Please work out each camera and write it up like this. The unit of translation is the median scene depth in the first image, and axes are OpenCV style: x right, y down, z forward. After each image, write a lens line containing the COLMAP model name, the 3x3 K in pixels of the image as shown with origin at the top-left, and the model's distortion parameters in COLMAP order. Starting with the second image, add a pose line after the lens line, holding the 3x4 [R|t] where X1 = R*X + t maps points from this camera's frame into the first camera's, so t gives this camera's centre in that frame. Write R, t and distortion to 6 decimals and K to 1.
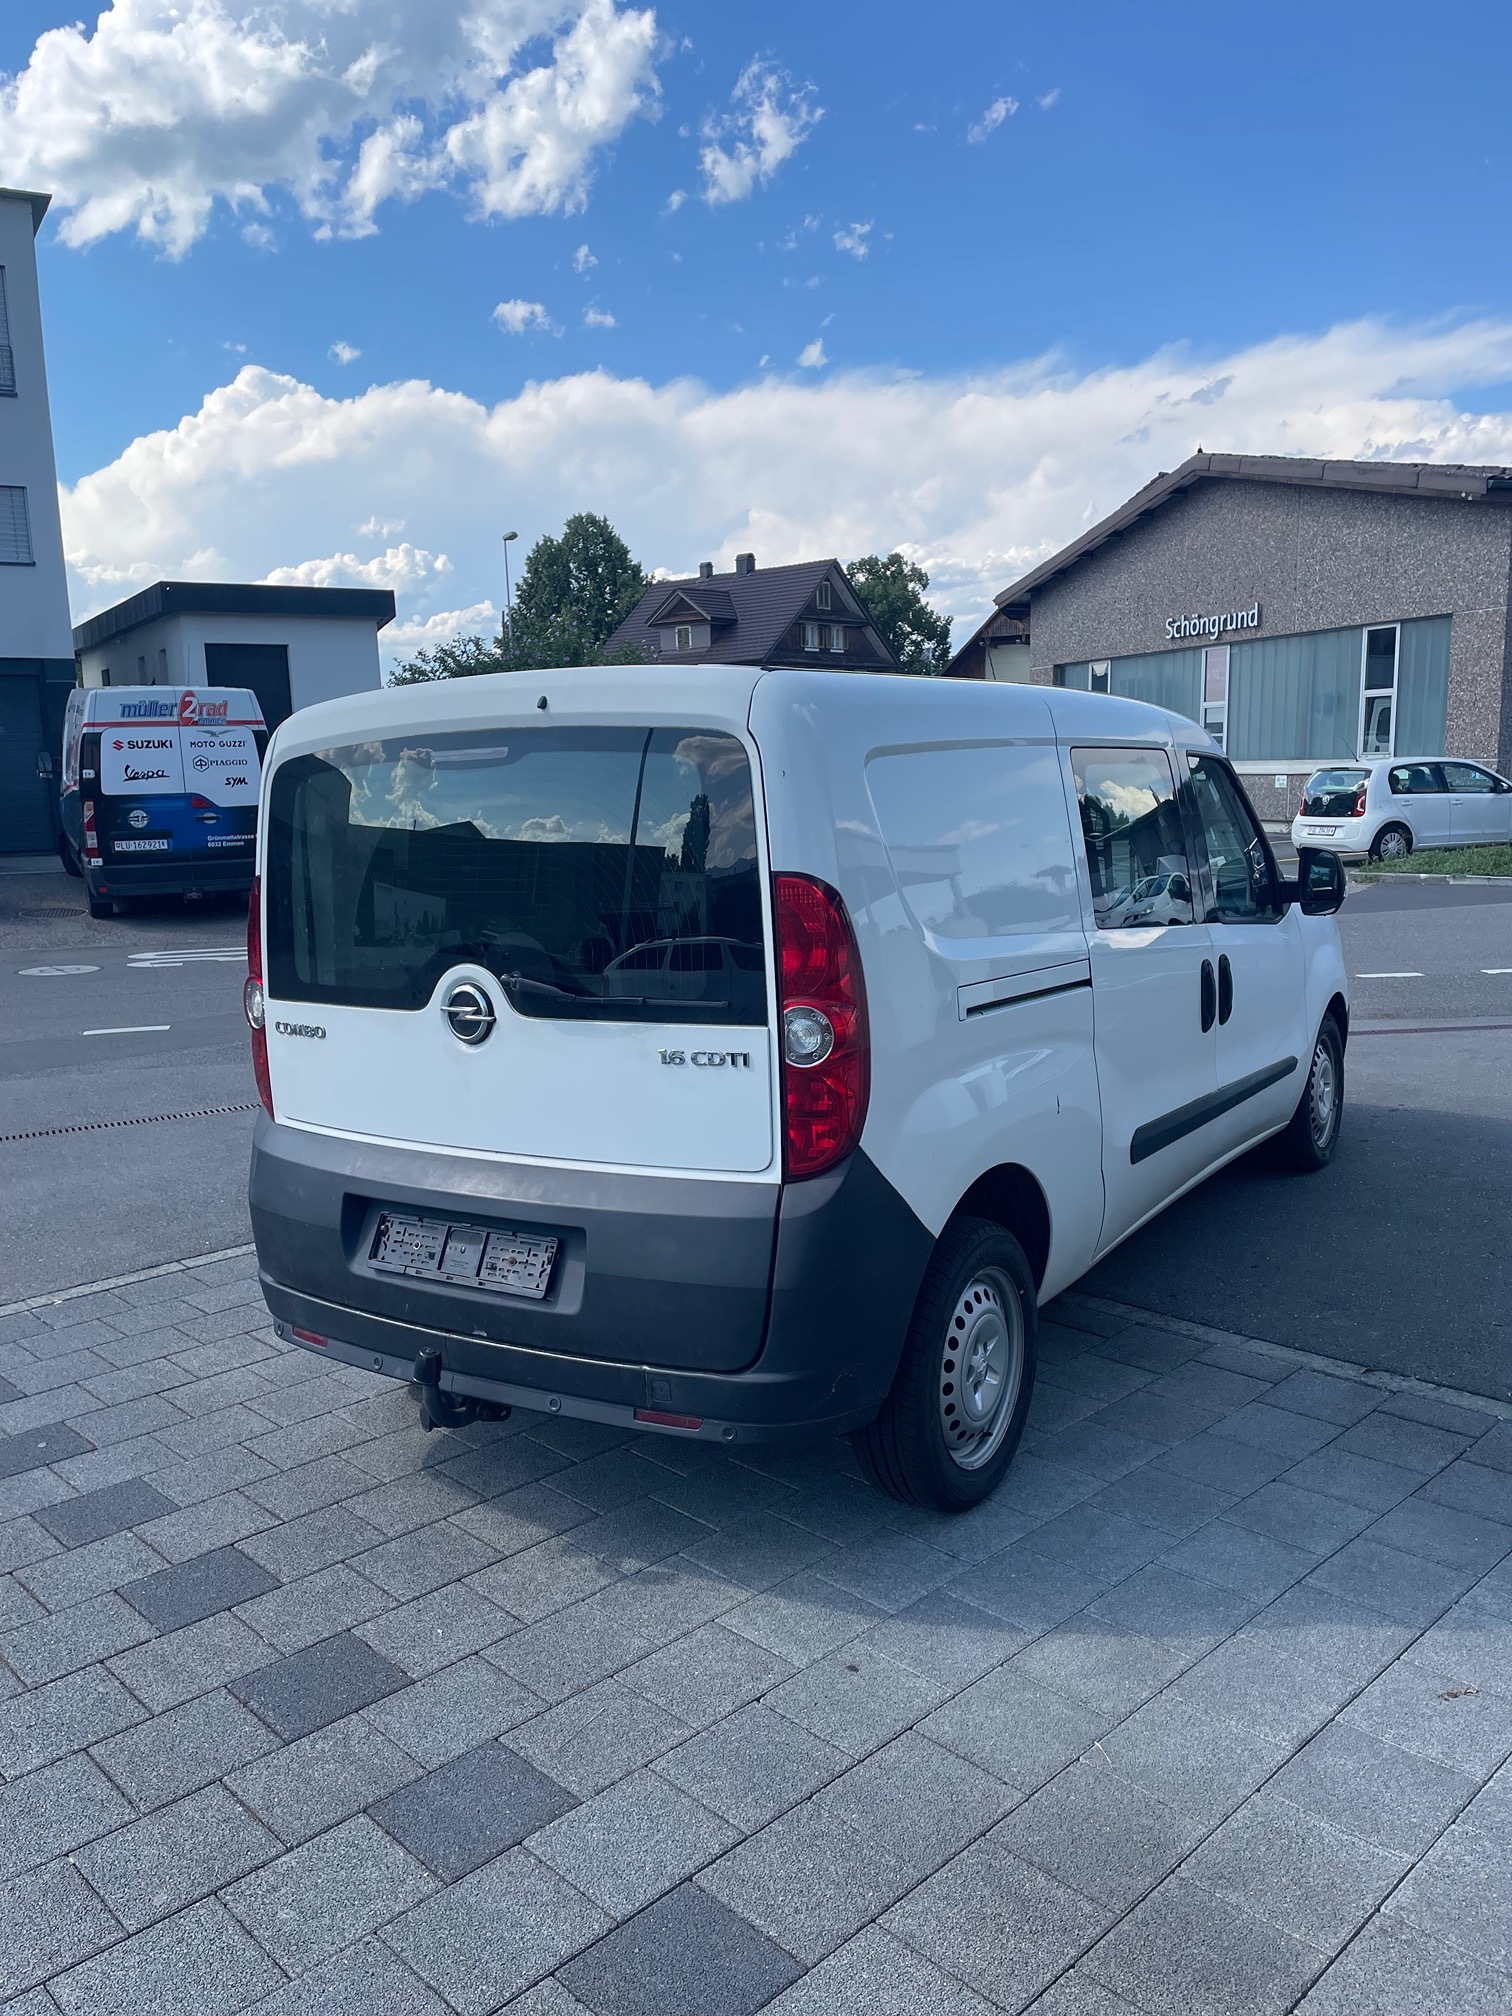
lens RADIAL K [[1530.1, 0, 756.0], [0, 1530.1, 1008.0], [0, 0, 1]] dist [0.112200, -0.133065]
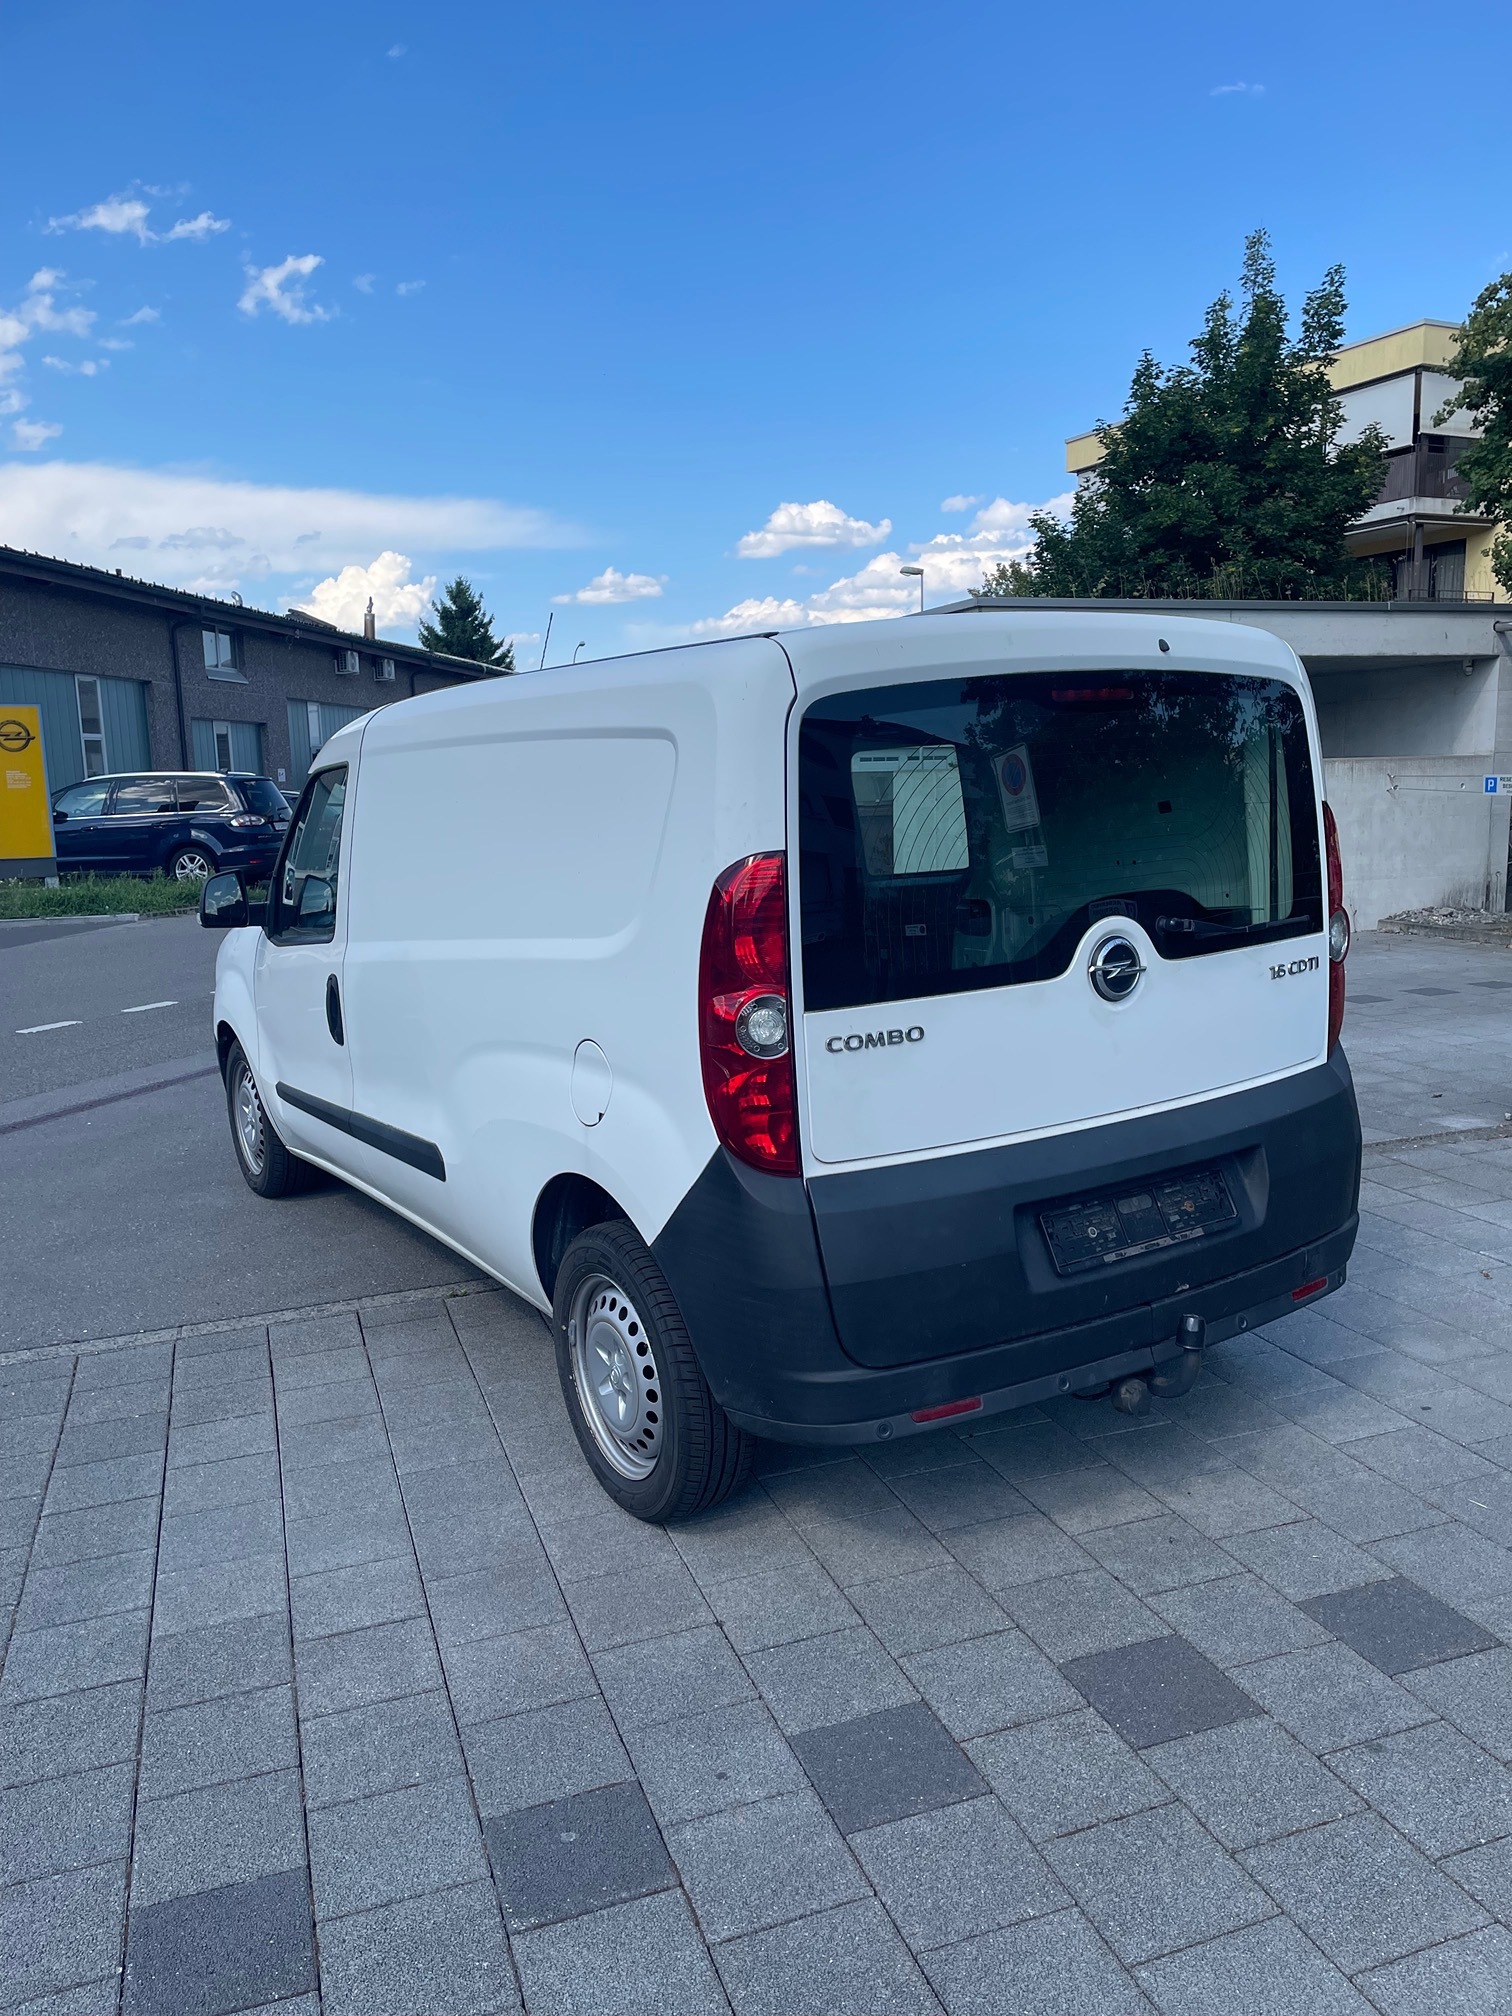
lens RADIAL K [[1522.2, 0, 755.0], [0, 1522.2, 1024.9], [0, 0, 1]] dist [0.079246, -0.105920]
pose [[0.407404, -0.126855, 0.904395, -1.117314], [0.163968, 0.984374, 0.064210, -0.057951], [-0.898408, 0.122132, 0.421838, 0.793765]]
